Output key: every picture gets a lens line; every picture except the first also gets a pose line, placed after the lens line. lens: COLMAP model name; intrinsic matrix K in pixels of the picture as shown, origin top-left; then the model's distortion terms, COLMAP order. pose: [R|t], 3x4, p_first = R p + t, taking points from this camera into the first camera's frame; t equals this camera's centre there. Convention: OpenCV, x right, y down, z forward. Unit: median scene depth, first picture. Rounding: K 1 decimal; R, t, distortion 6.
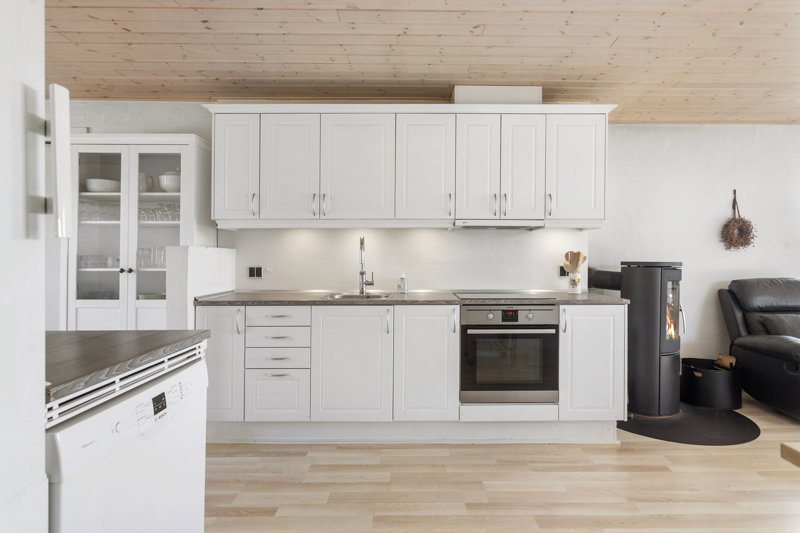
lens RADIAL K [[424.5, 0, 406.0], [0, 424.5, 254.7], [0, 0, 1]] dist [0.001323, 0.000179]
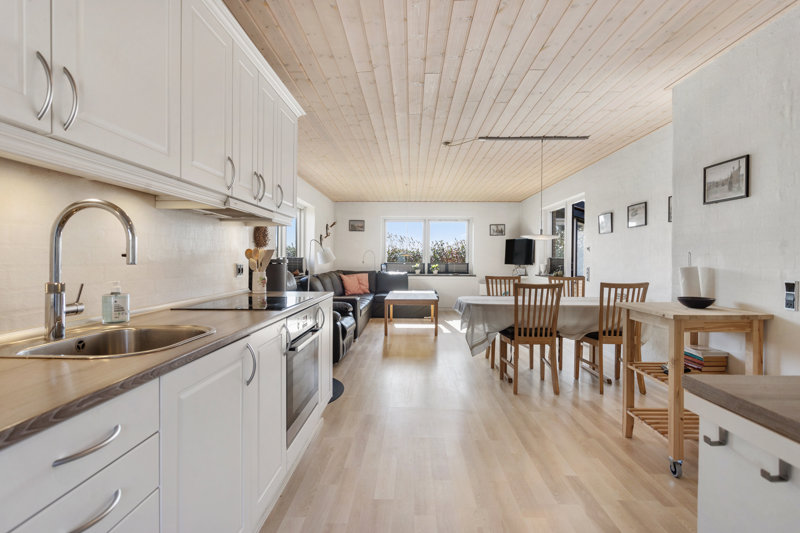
lens RADIAL K [[417.5, 0, 400.0], [0, 417.5, 266.5], [0, 0, 1]] dist [-0.004895, -0.000398]
pose [[0.017682, -0.017323, 0.999694, -0.522917], [-0.010139, 0.999795, 0.017504, 0.012201], [-0.999792, -0.010445, 0.017502, 0.689280]]
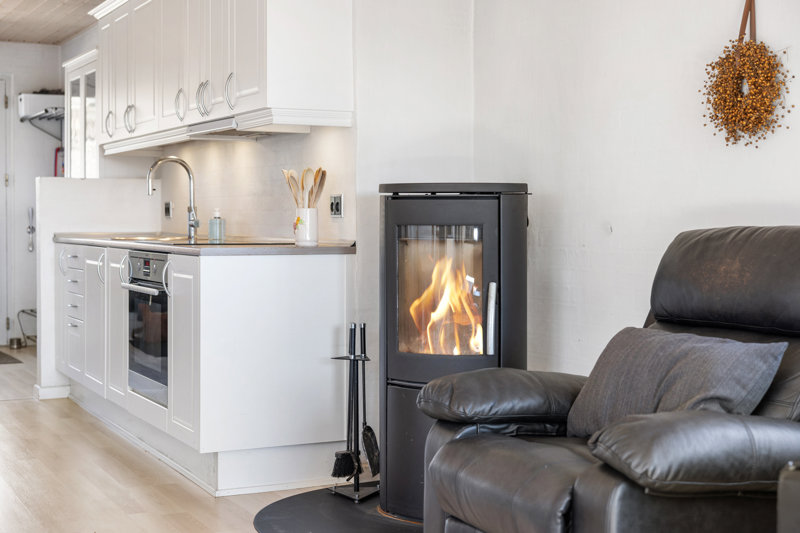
lens RADIAL K [[1232.9, 0, 399.8], [0, 1232.9, 227.6], [0, 0, 1]] dist [0.037020, 0.025561]
pose [[0.459420, 0.007437, -0.888188, 1.894012], [0.005131, 0.999926, 0.011027, 0.055382], [0.888204, -0.009623, 0.459348, 0.396177]]
